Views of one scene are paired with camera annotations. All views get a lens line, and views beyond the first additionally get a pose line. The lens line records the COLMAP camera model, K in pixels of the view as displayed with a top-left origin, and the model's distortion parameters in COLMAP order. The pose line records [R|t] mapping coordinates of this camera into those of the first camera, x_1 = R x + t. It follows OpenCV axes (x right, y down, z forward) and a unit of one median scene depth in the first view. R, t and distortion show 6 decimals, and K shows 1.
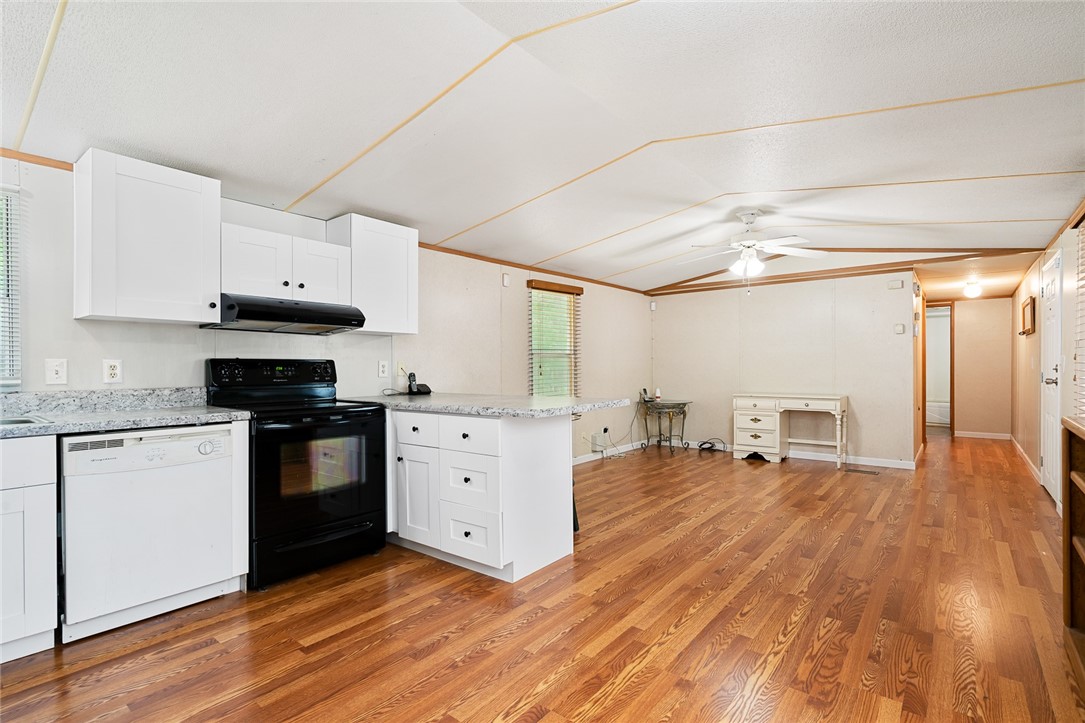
lens RADIAL K [[524.0, 0, 545.3], [0, 524.0, 367.1], [0, 0, 1]] dist [0.000368, 0.000036]
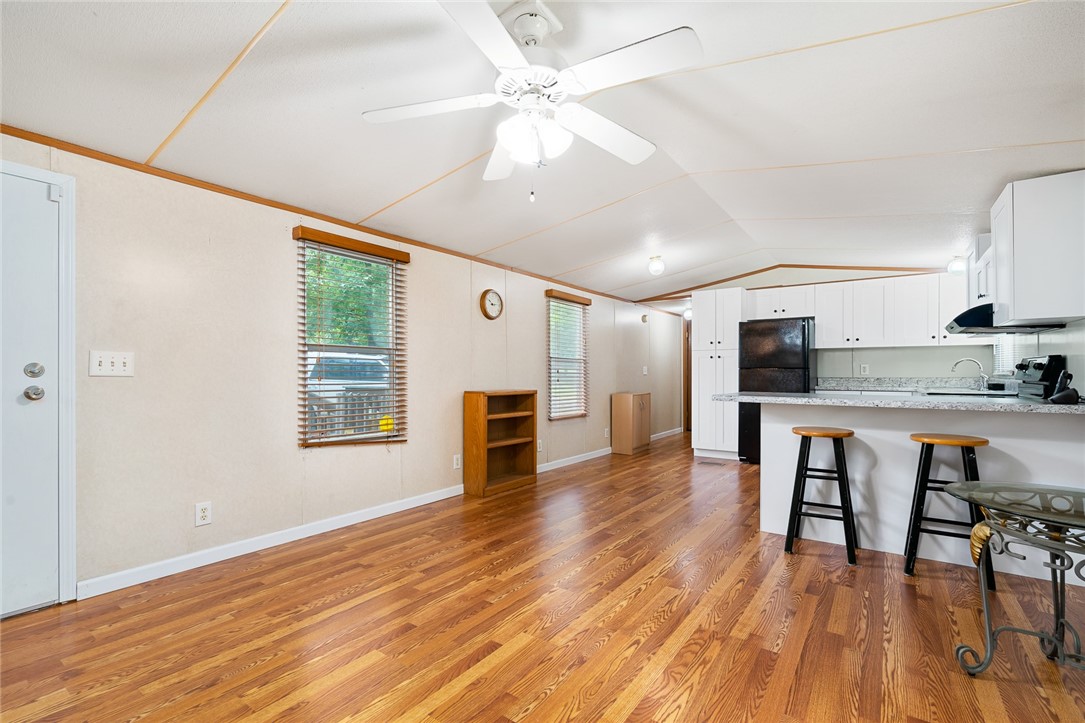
lens RADIAL K [[502.8, 0, 542.2], [0, 502.8, 373.0], [0, 0, 1]] dist [-0.003436, 0.000288]
pose [[-0.998154, 0.006442, -0.060384, 0.297830], [0.006373, 0.999979, 0.001337, 0.005470], [0.060392, 0.000950, -0.998174, 1.044880]]
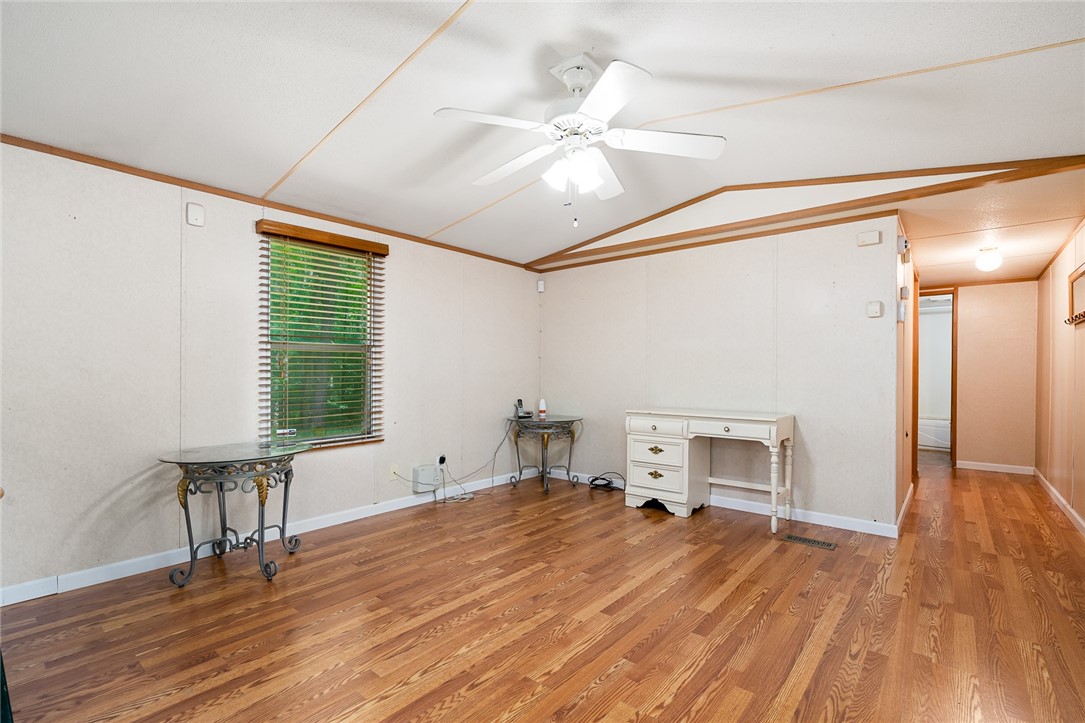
lens RADIAL K [[502.8, 0, 542.2], [0, 502.8, 373.0], [0, 0, 1]] dist [-0.003436, 0.000288]
pose [[0.999771, 0.011306, -0.018143, 0.267948], [-0.011349, 0.999933, -0.002231, 0.007392], [0.018116, 0.002437, 0.999833, 0.363452]]
